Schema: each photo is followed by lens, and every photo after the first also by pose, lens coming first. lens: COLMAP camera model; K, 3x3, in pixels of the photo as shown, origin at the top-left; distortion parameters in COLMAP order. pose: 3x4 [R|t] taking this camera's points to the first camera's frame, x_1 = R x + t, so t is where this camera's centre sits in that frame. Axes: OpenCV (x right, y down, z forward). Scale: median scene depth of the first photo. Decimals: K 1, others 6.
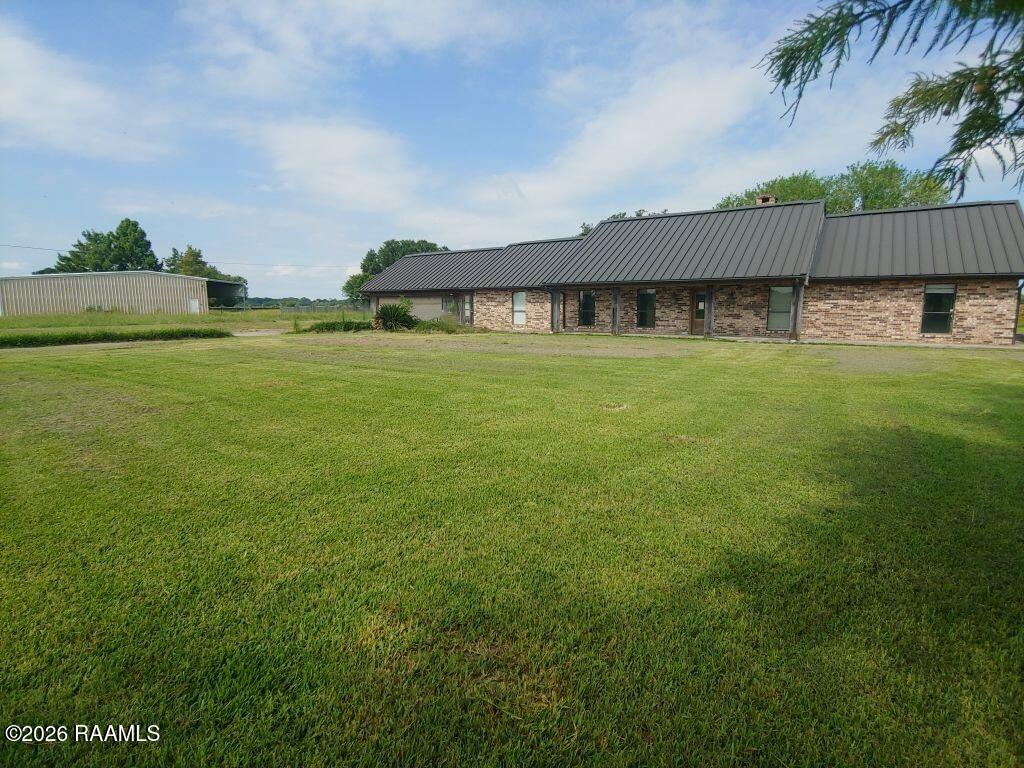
lens RADIAL K [[501.6, 0, 512.0], [0, 501.6, 384.0], [0, 0, 1]] dist [-0.011778, 0.000472]
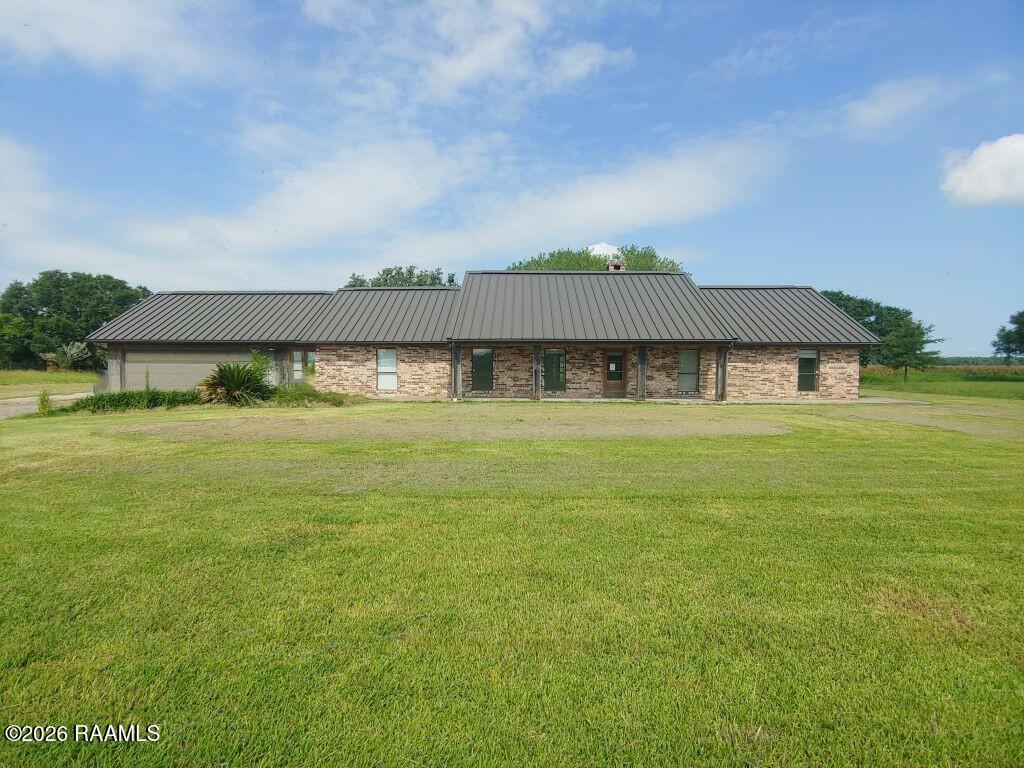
lens RADIAL K [[501.6, 0, 512.0], [0, 501.6, 384.0], [0, 0, 1]] dist [-0.011778, 0.000472]
pose [[0.855955, -0.014820, 0.516839, -0.275633], [0.073872, 0.992840, -0.093873, -0.047758], [-0.511747, 0.118531, 0.850921, 0.280998]]
